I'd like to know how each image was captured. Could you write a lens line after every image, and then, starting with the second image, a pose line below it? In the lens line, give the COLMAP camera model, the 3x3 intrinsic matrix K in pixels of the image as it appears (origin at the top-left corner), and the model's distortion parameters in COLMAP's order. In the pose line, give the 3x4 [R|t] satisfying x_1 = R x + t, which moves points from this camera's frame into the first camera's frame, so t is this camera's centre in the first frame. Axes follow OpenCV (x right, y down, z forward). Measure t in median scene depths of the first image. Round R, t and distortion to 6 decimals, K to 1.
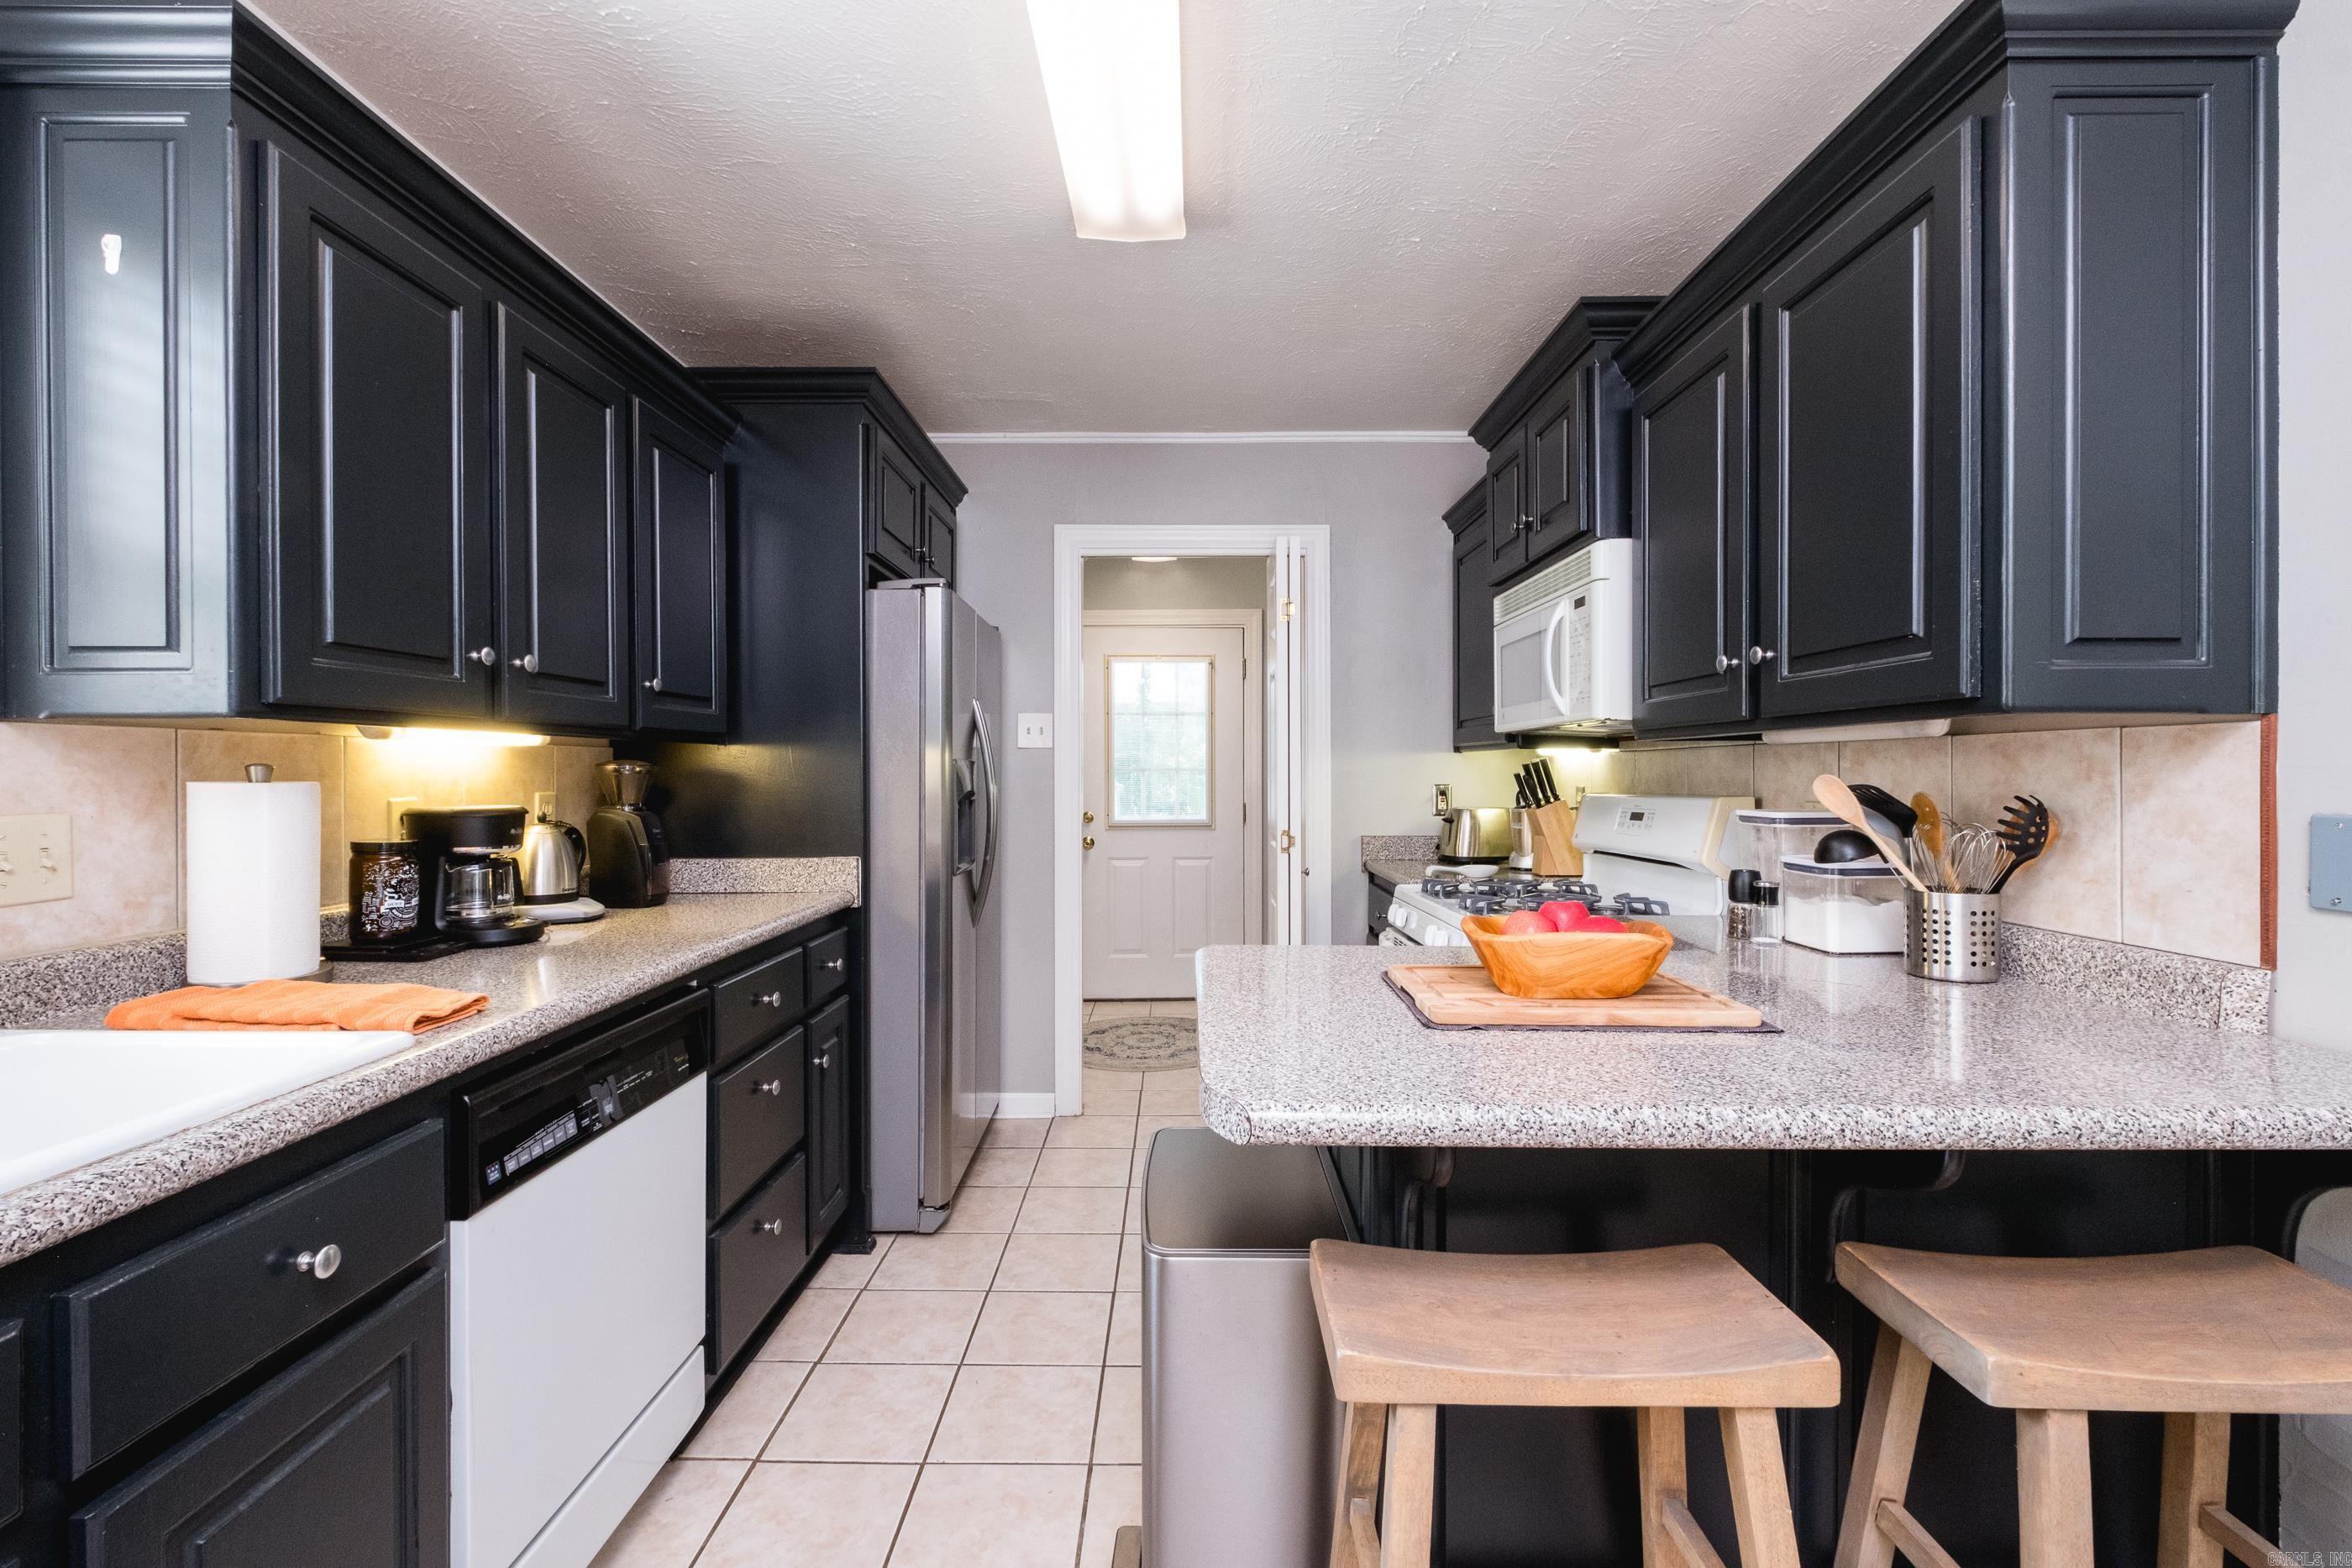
lens RADIAL K [[1011.1, 0, 1147.4], [0, 1011.1, 776.4], [0, 0, 1]] dist [0.001224, 0.000150]
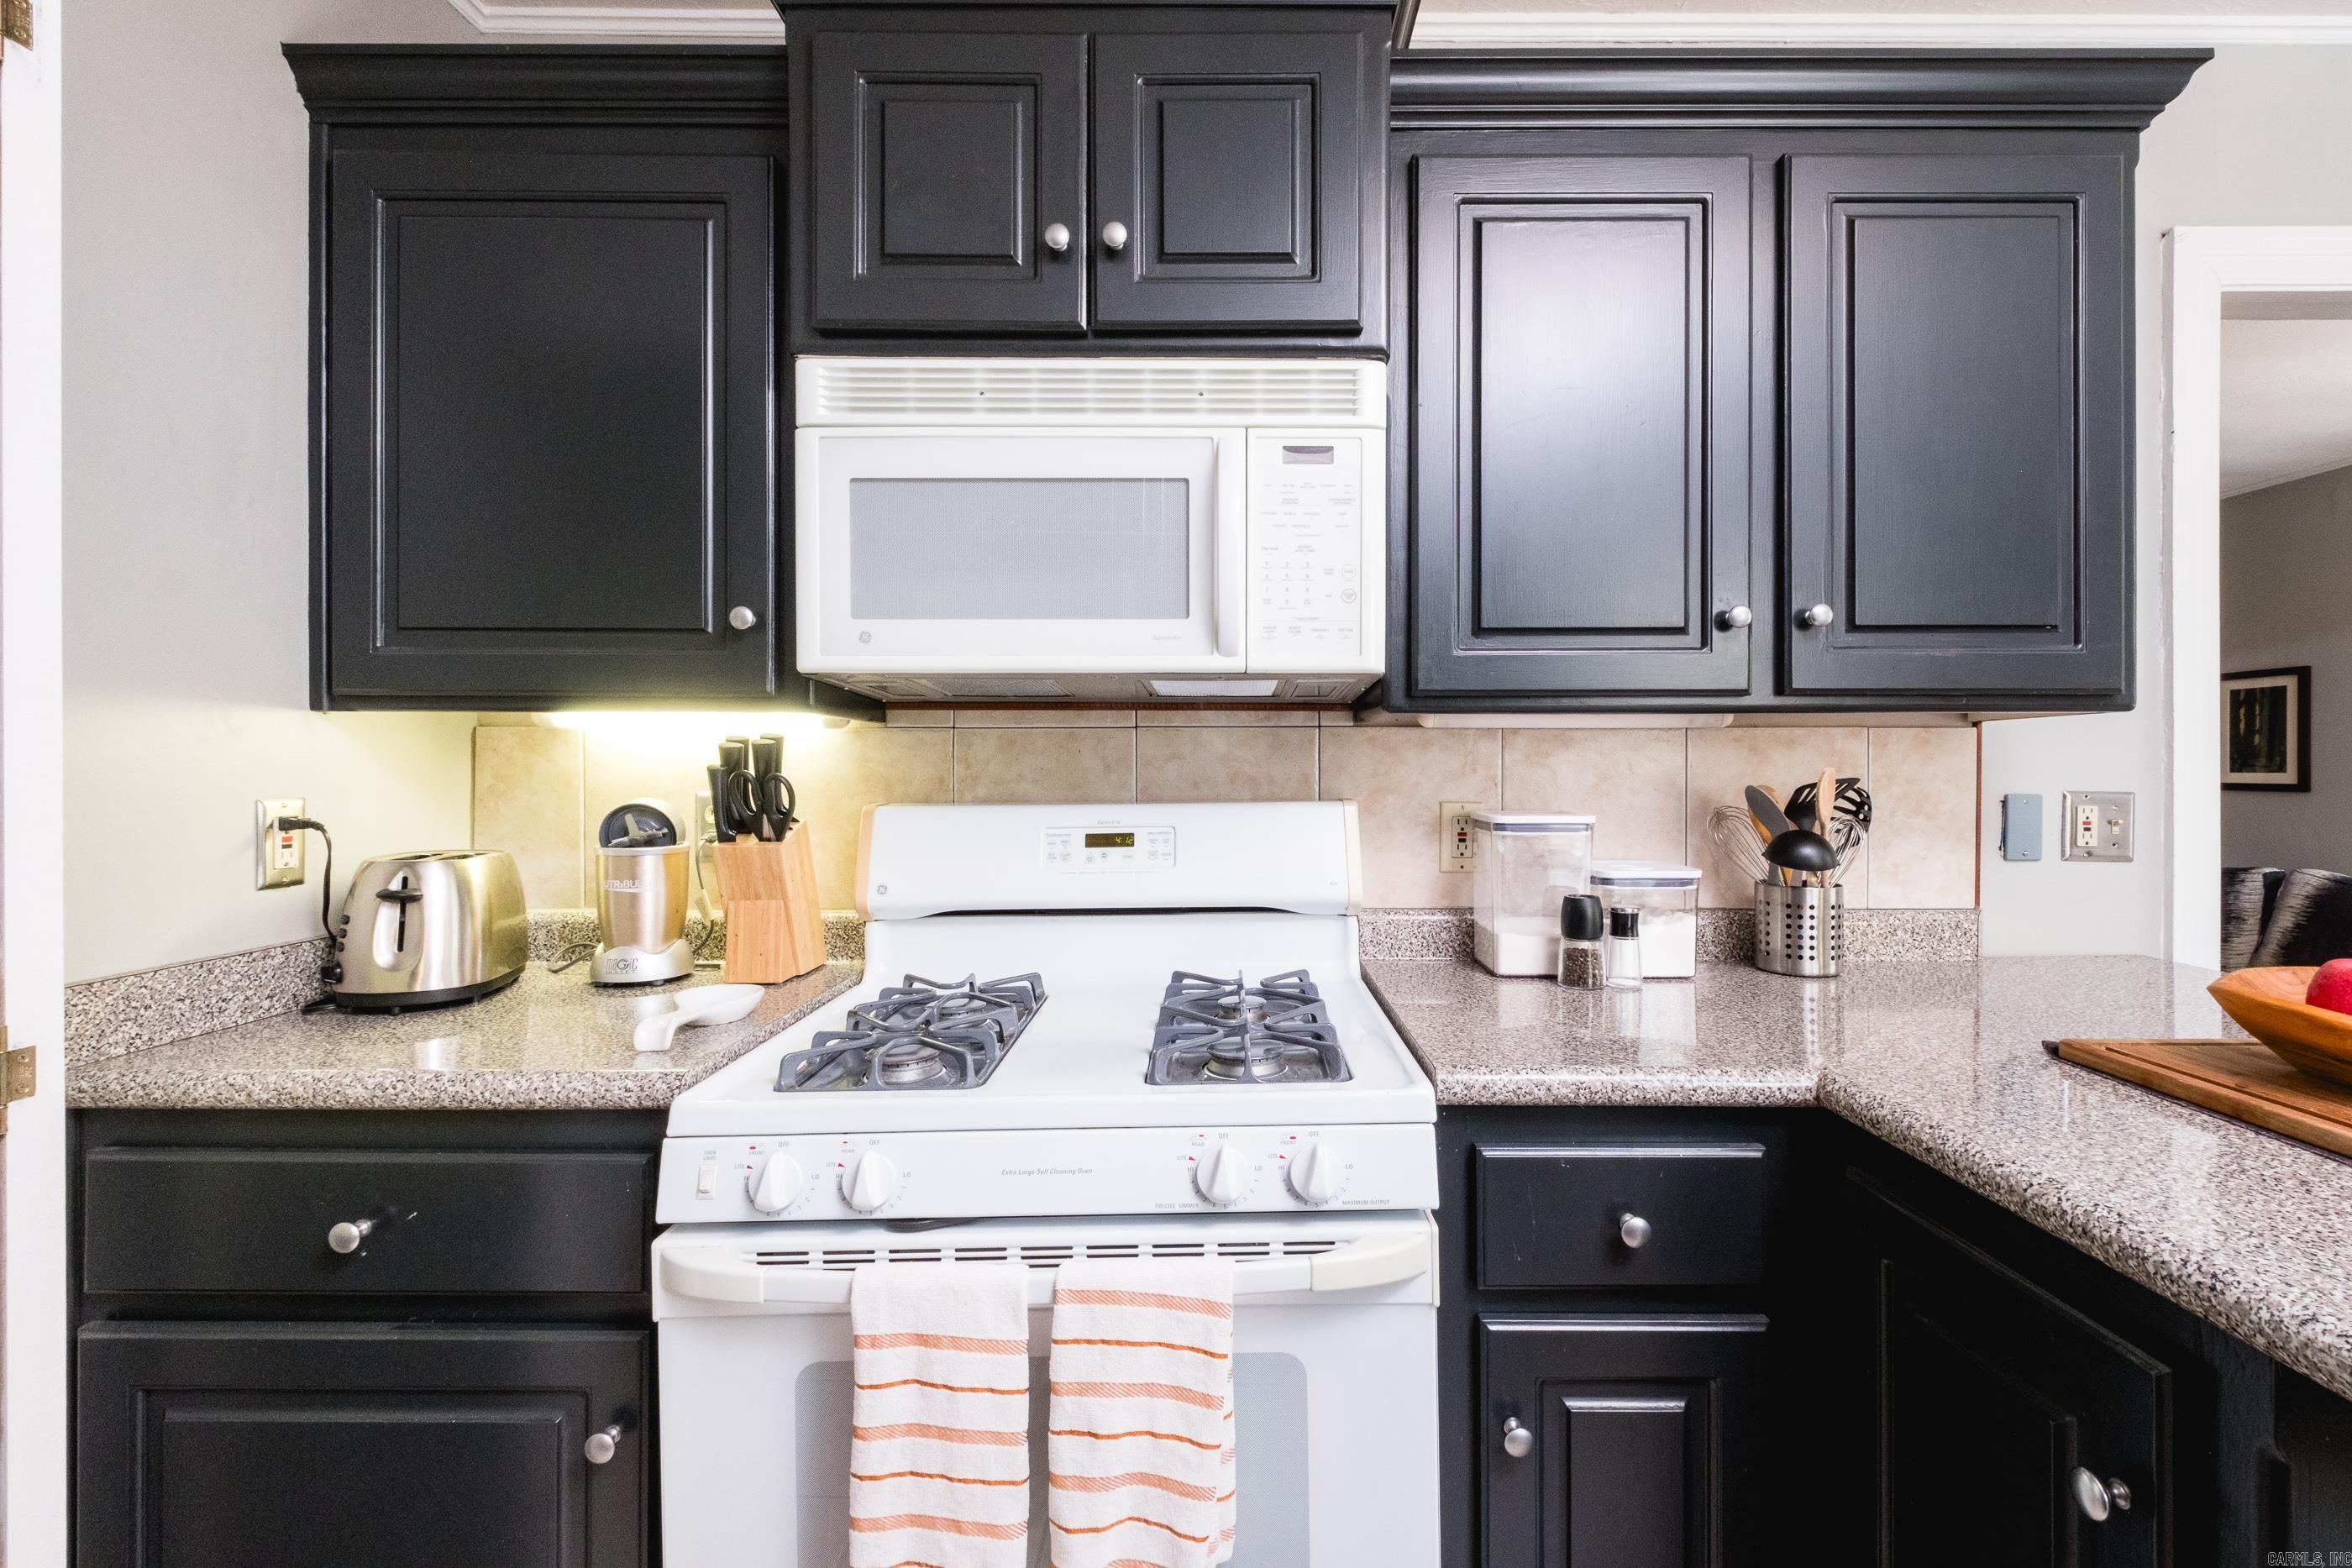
lens RADIAL K [[1031.1, 0, 1223.5], [0, 1031.1, 765.8], [0, 0, 1]] dist [0.001114, 0.000192]
pose [[-0.039216, 0.004744, 0.999220, -0.142226], [0.004372, 0.999980, -0.004576, -0.000698], [-0.999221, 0.004189, -0.039236, 1.164149]]
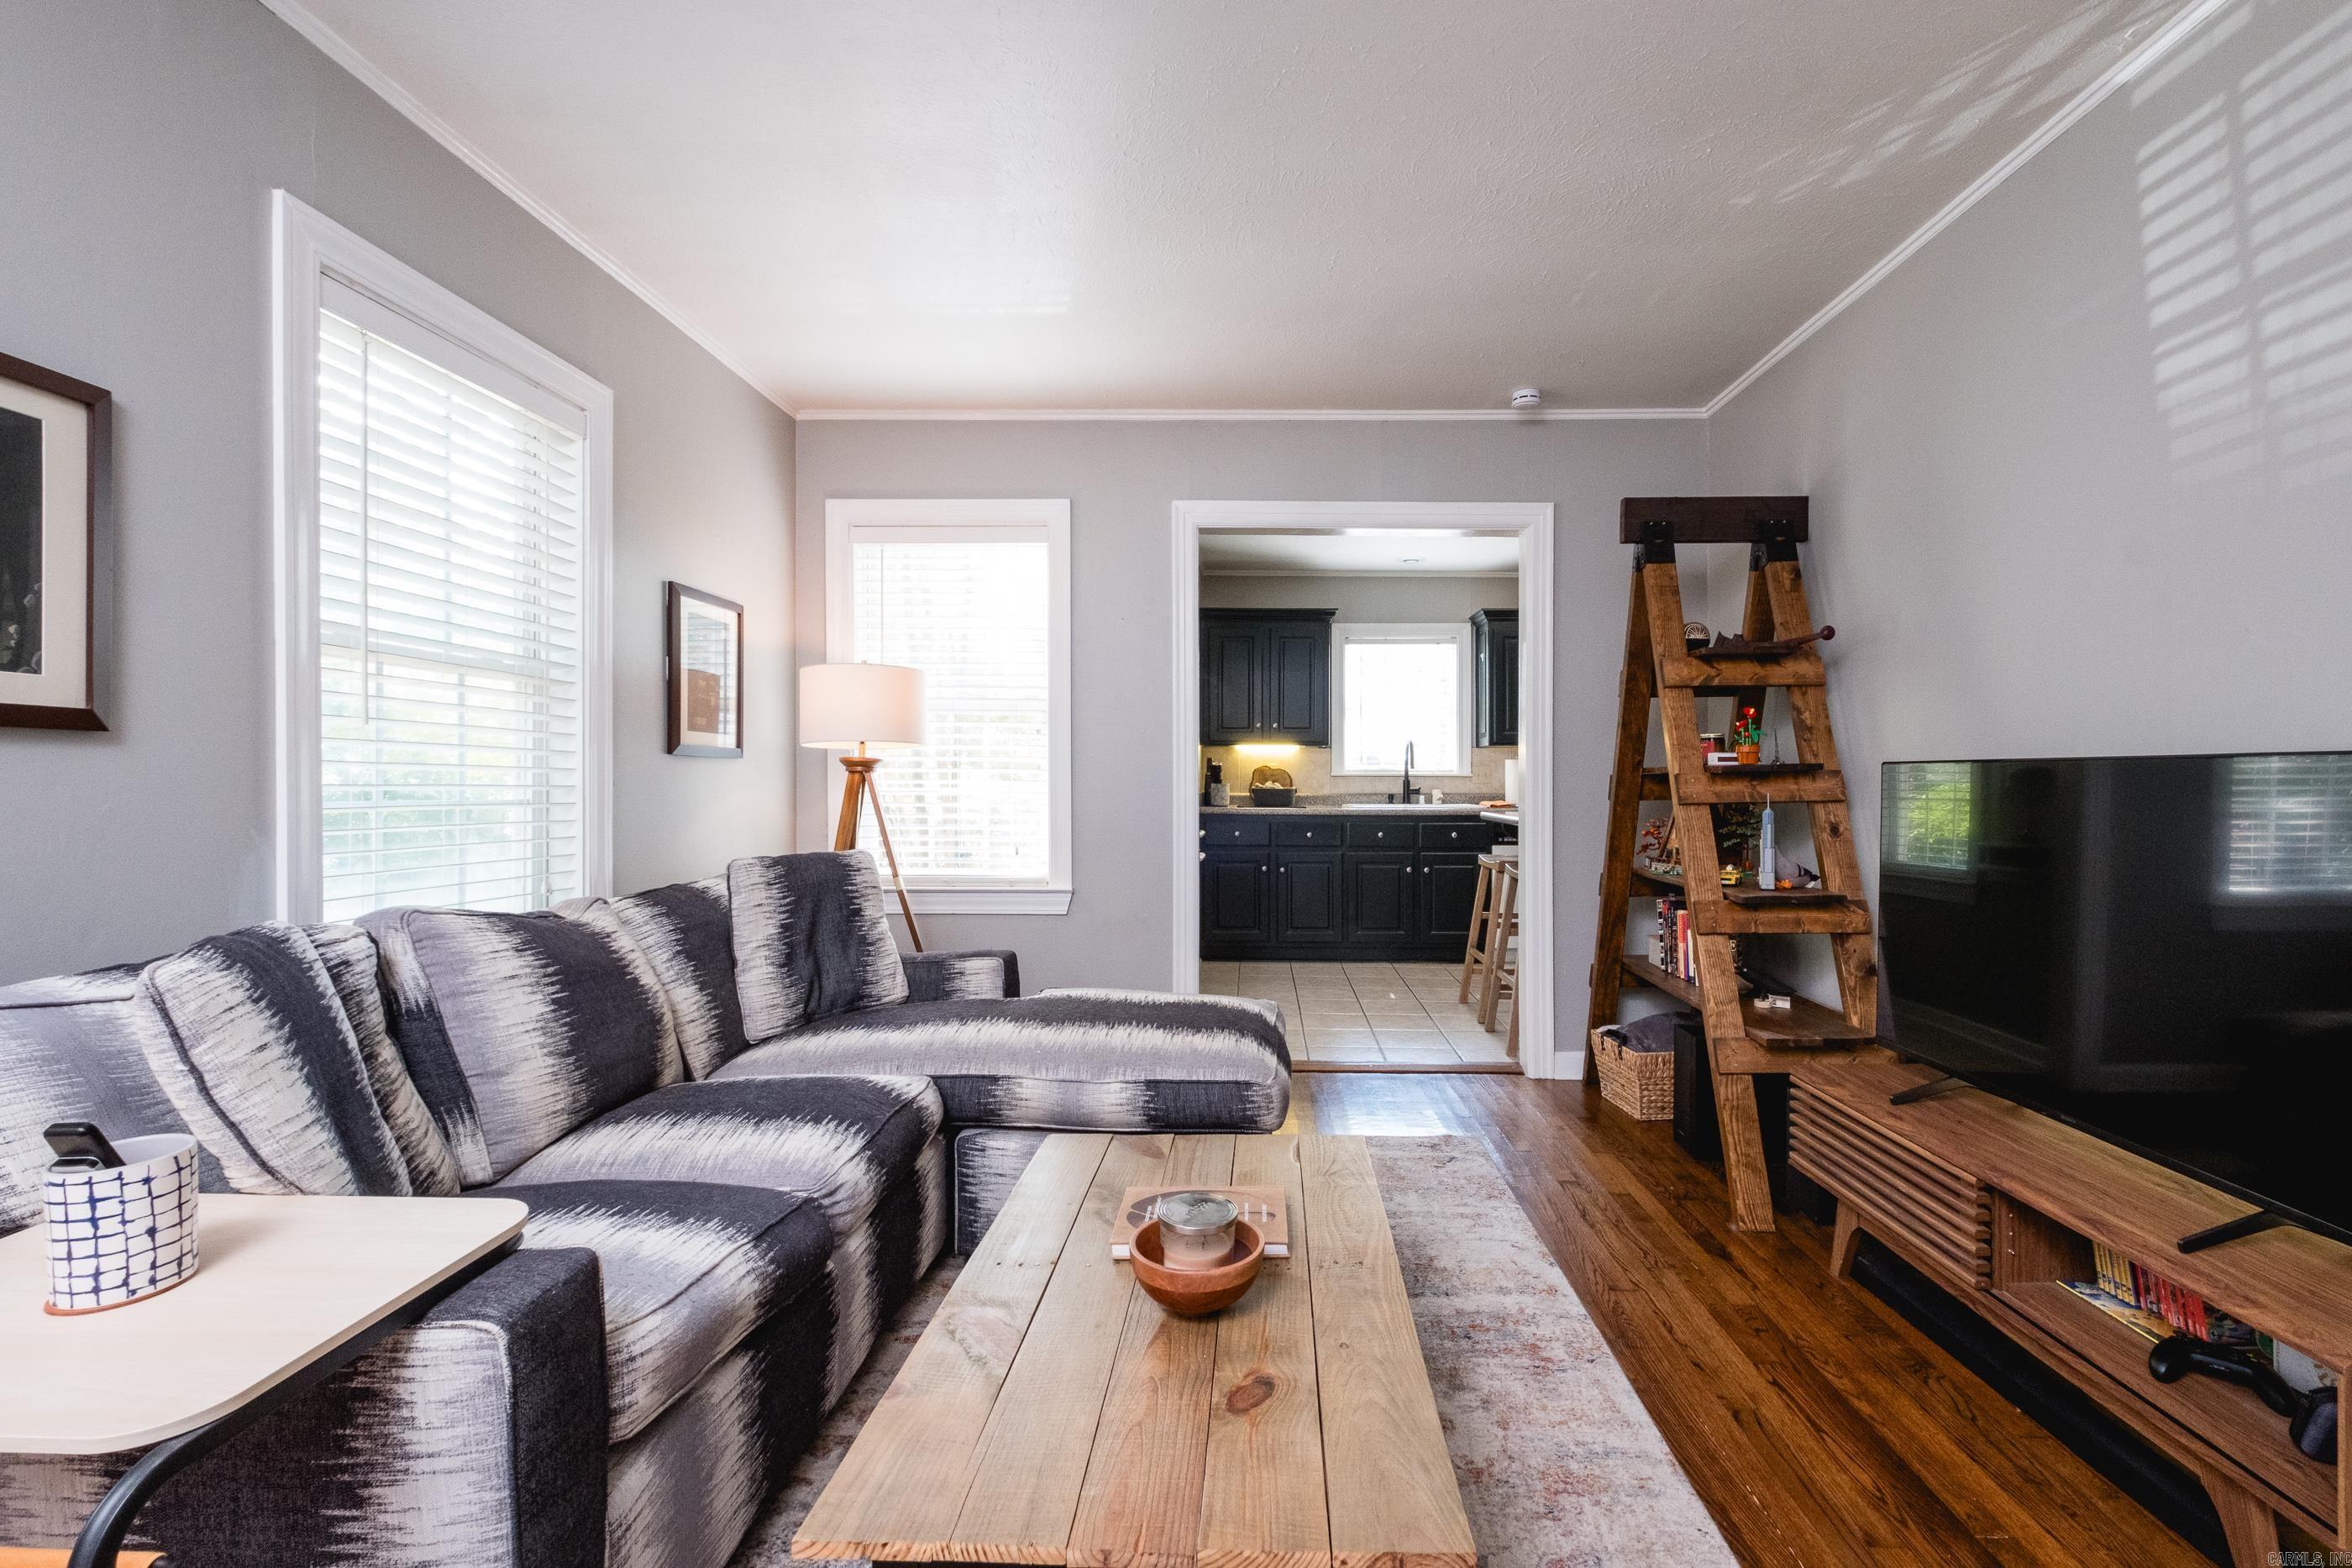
lens RADIAL K [[1019.0, 0, 1239.1], [0, 1019.0, 787.5], [0, 0, 1]] dist [0.004578, -0.000984]
pose [[0.028655, 0.006303, -0.999570, 2.623625], [-0.007258, 0.999955, 0.006097, 0.082761], [0.999563, 0.007080, 0.028699, -0.260866]]
